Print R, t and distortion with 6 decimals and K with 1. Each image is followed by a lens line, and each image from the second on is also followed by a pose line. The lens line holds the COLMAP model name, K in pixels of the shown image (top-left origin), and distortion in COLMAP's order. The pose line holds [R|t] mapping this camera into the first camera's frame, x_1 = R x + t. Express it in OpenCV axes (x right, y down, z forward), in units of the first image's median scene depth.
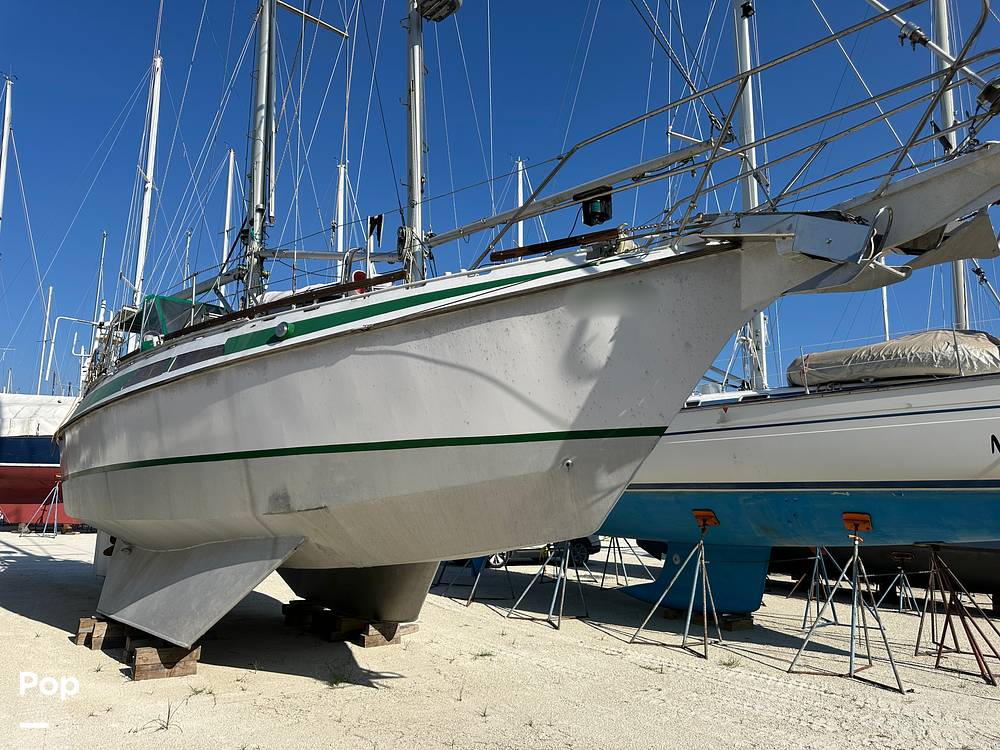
lens RADIAL K [[702.1, 0, 497.6], [0, 702.1, 377.5], [0, 0, 1]] dist [0.076566, -0.090927]
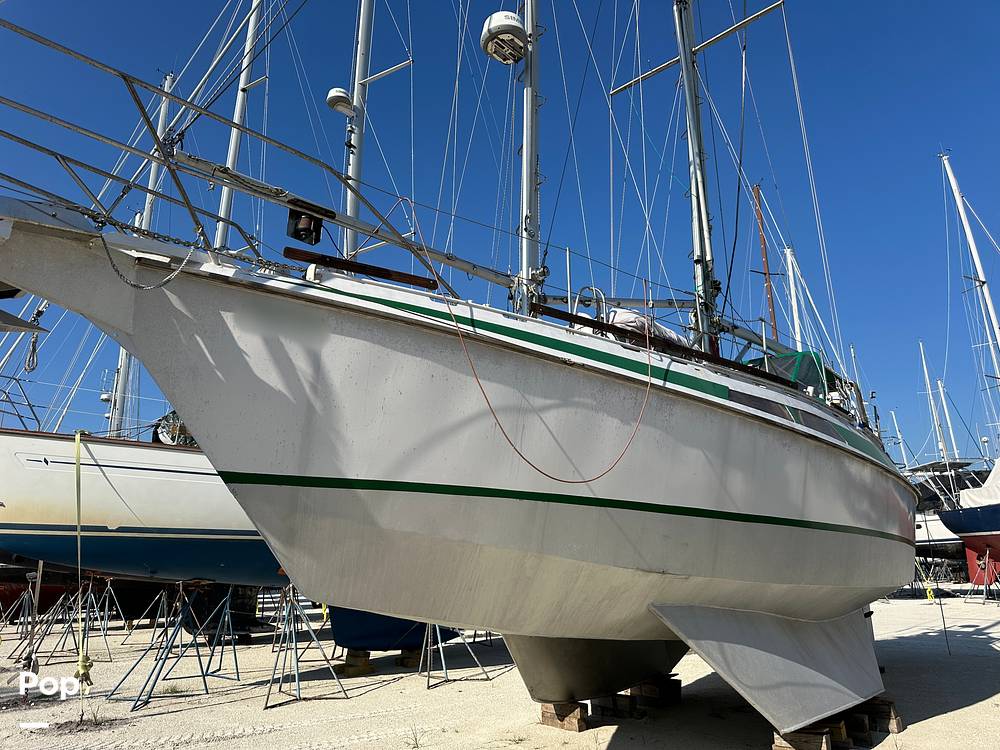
lens RADIAL K [[709.1, 0, 490.5], [0, 709.1, 372.4], [0, 0, 1]] dist [0.058674, -0.067505]
pose [[0.075002, -0.290904, -0.953808, 0.786569], [0.190056, 0.943139, -0.272705, 0.178715], [0.978904, -0.160823, 0.126025, 0.847816]]
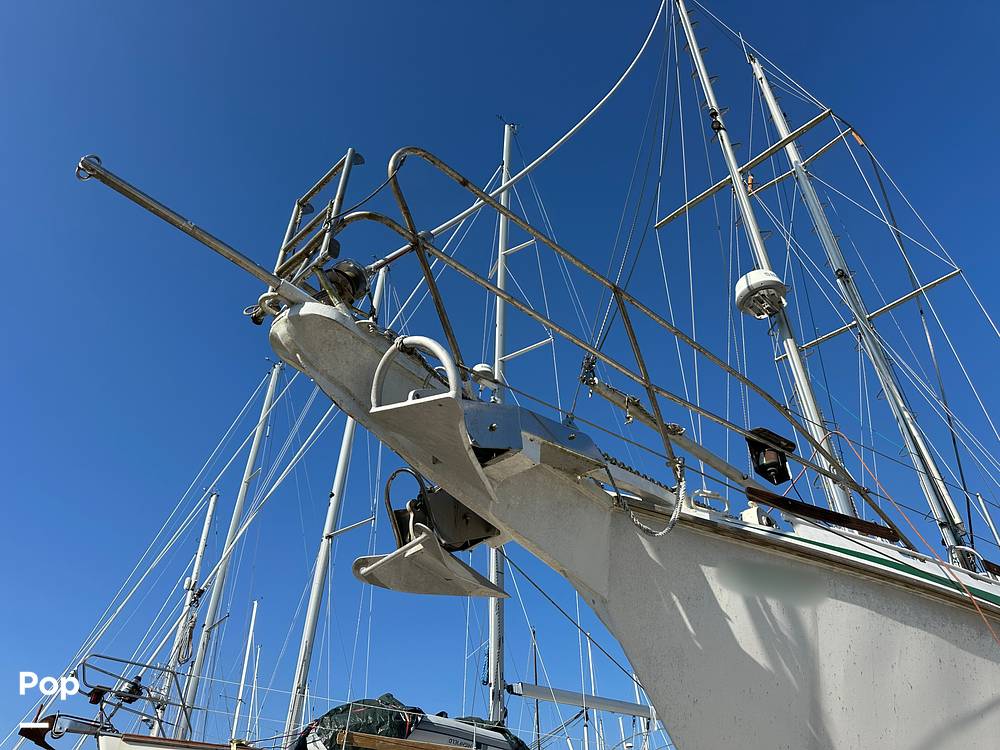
lens RADIAL K [[712.8, 0, 501.6], [0, 712.8, 377.1], [0, 0, 1]] dist [0.031202, -0.043570]
pose [[0.043939, -0.625751, -0.778784, 0.638983], [0.186319, 0.770993, -0.608979, 0.083935], [0.981506, -0.118344, 0.150466, 0.535512]]
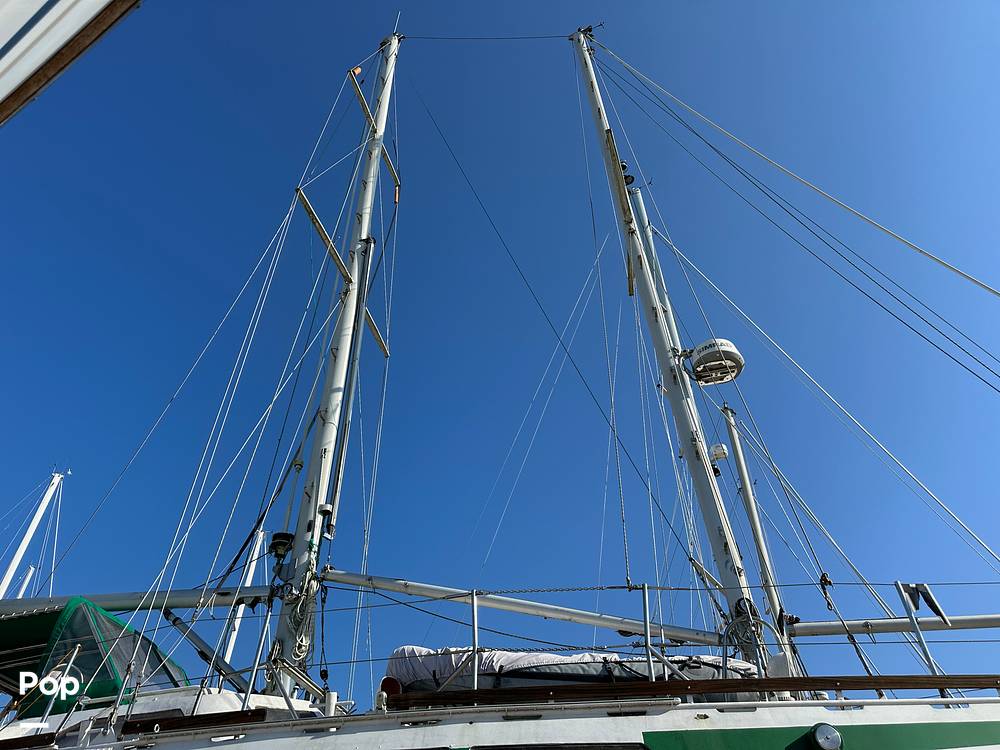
lens RADIAL K [[704.2, 0, 503.2], [0, 704.2, 362.9], [0, 0, 1]] dist [0.062249, -0.075231]
pose [[0.844658, 0.372642, 0.384306, -0.750320], [-0.098068, 0.813487, -0.573255, 0.037361], [-0.526247, 0.446516, 0.723663, 0.504271]]
